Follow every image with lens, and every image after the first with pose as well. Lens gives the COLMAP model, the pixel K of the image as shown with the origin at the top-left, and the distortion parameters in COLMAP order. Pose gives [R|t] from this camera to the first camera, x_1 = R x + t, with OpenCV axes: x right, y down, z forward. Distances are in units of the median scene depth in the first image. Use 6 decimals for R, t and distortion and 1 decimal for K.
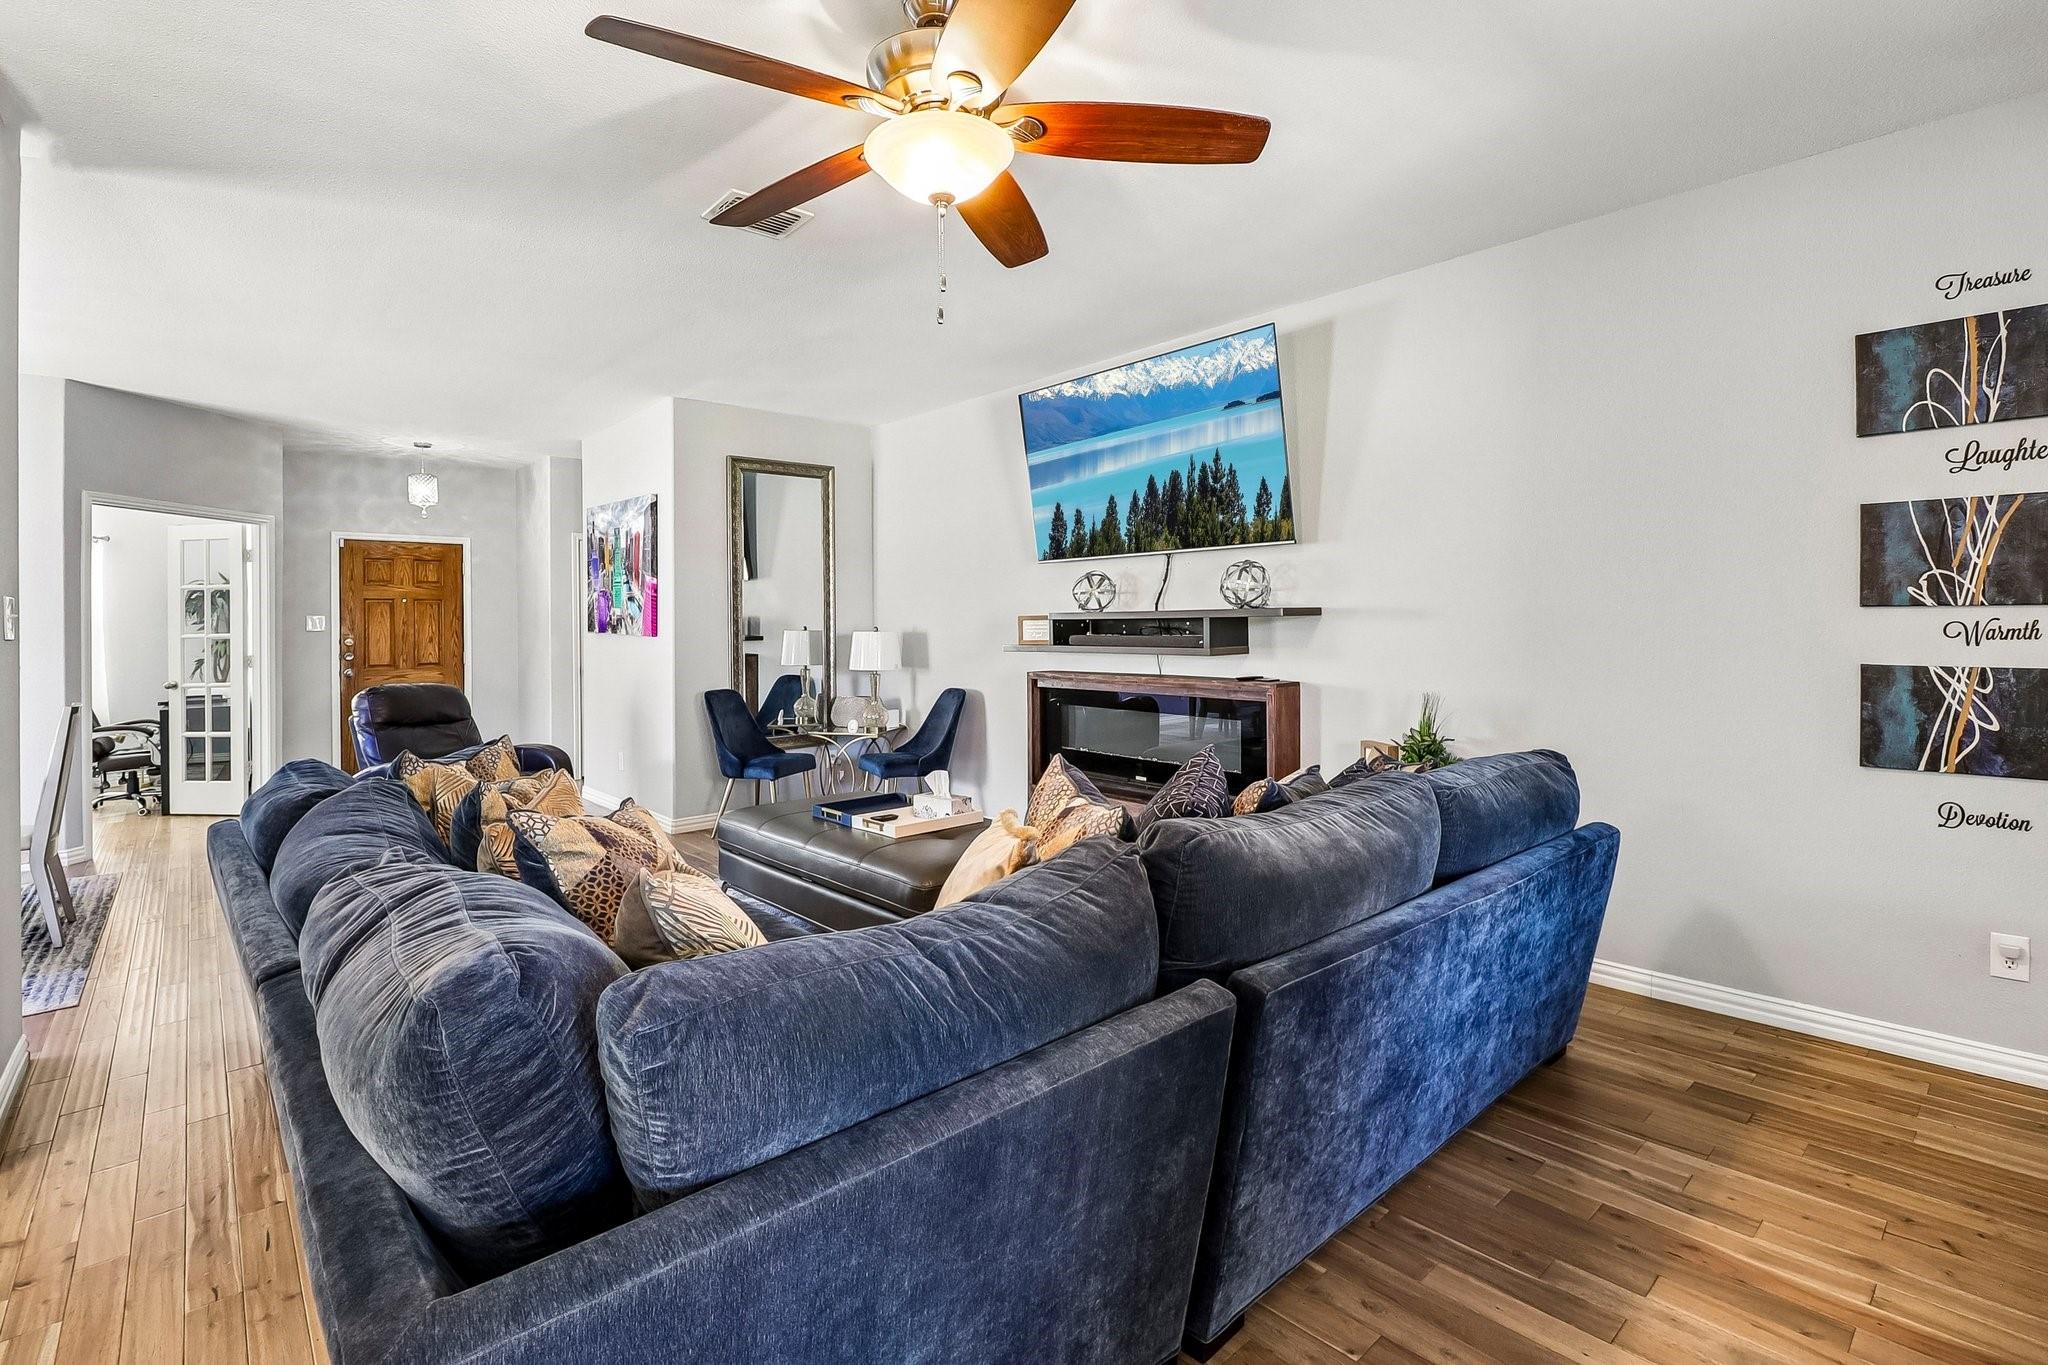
lens RADIAL K [[957.4, 0, 1021.5], [0, 957.4, 626.9], [0, 0, 1]] dist [-0.000571, -0.000015]
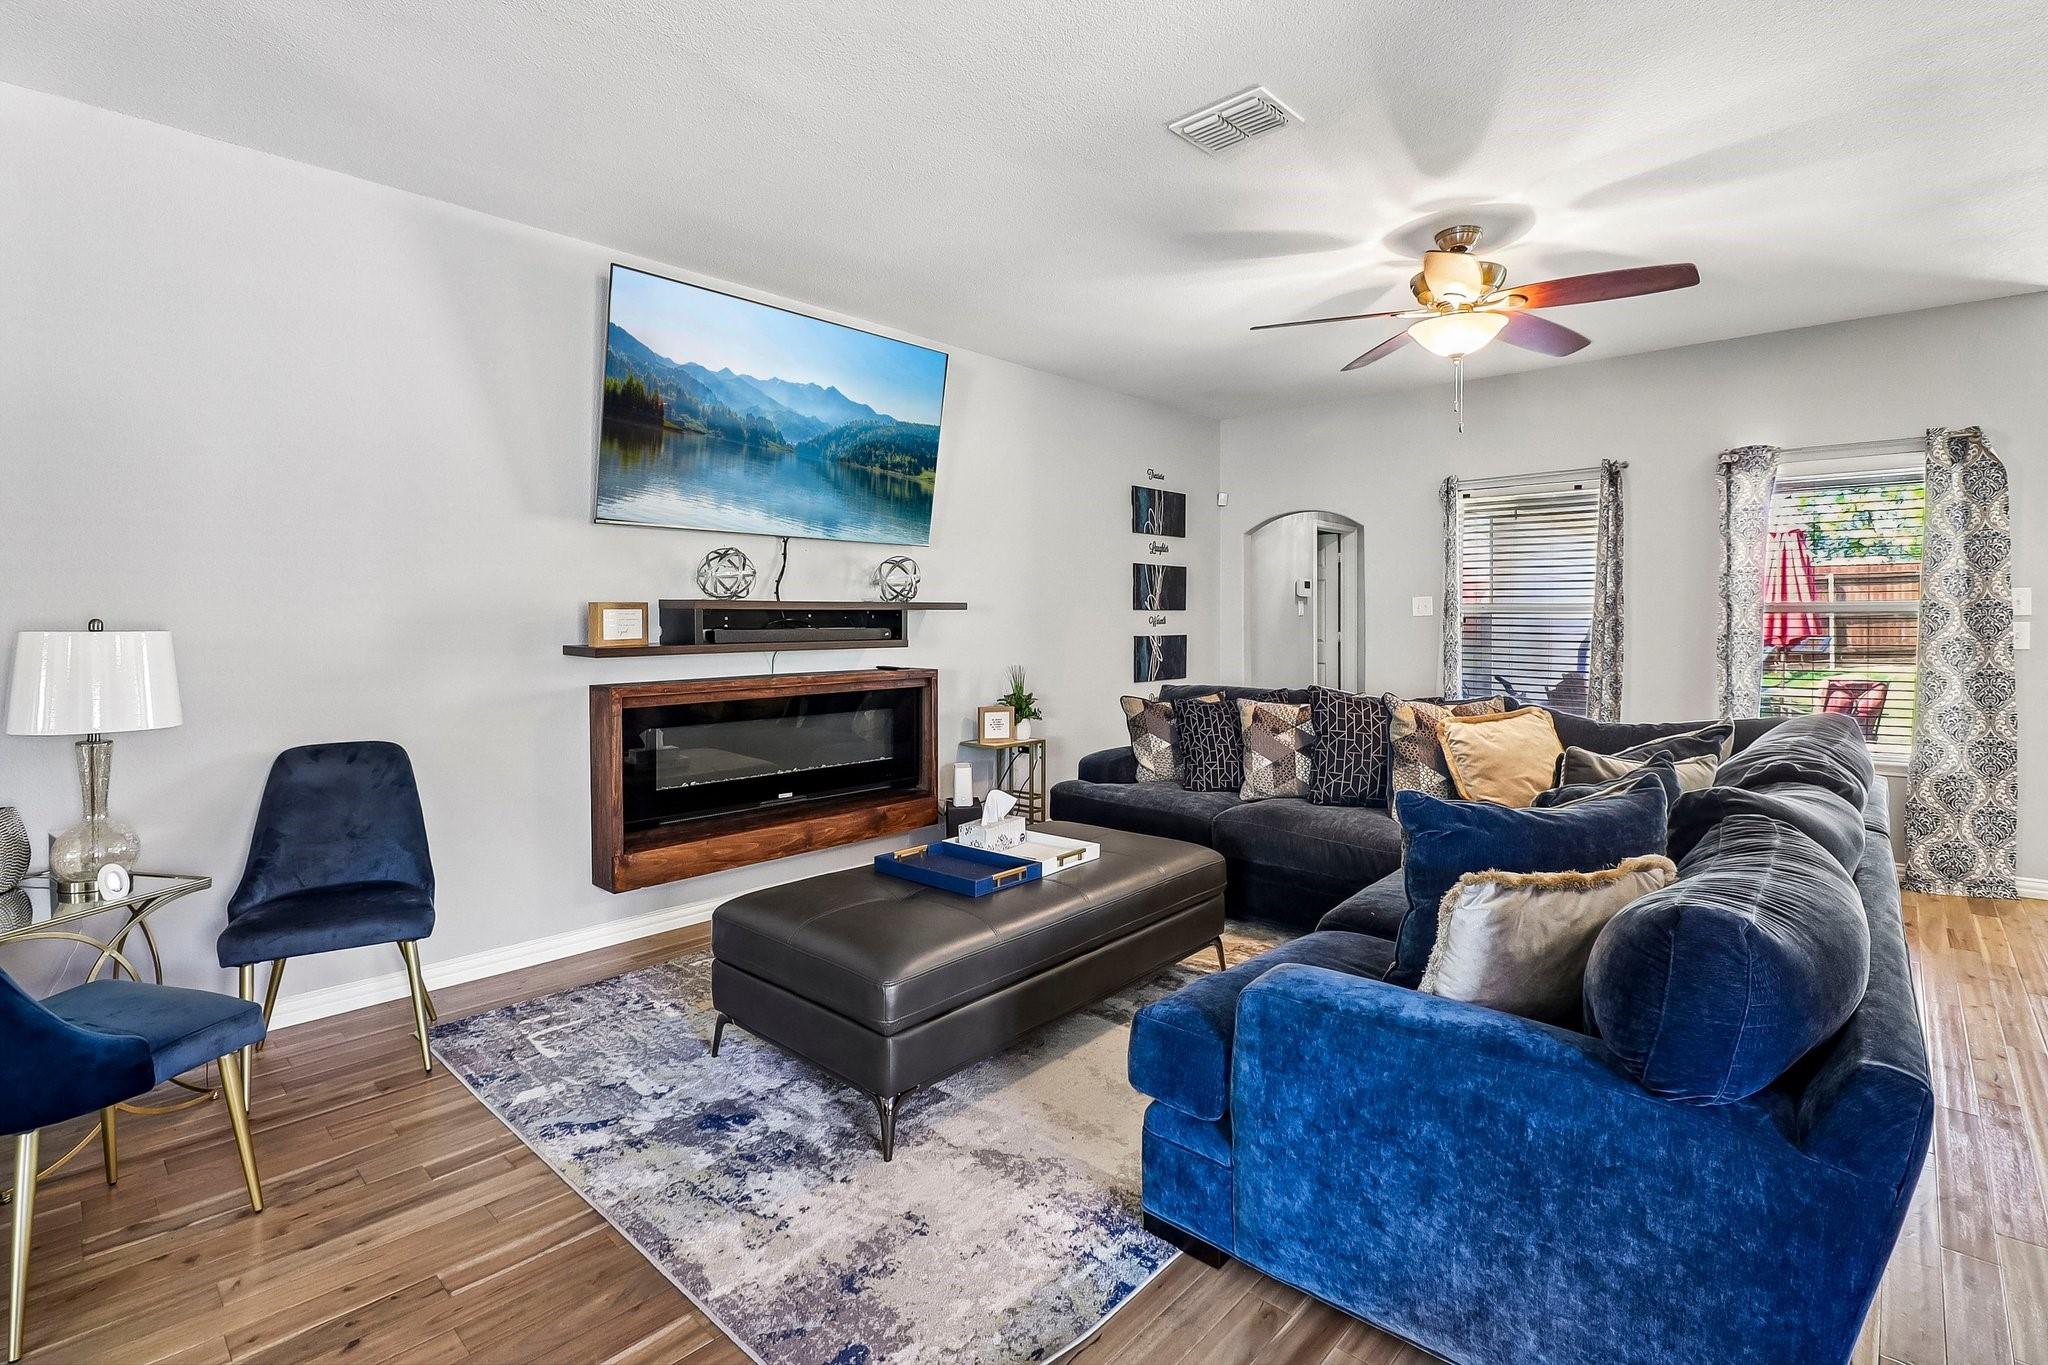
lens RADIAL K [[957.4, 0, 1021.5], [0, 957.4, 626.9], [0, 0, 1]] dist [-0.000571, -0.000015]
pose [[-0.095288, -0.002712, 0.995446, -0.696868], [0.007275, 0.999968, 0.003420, 0.004793], [-0.995423, 0.007567, -0.095265, 0.808775]]
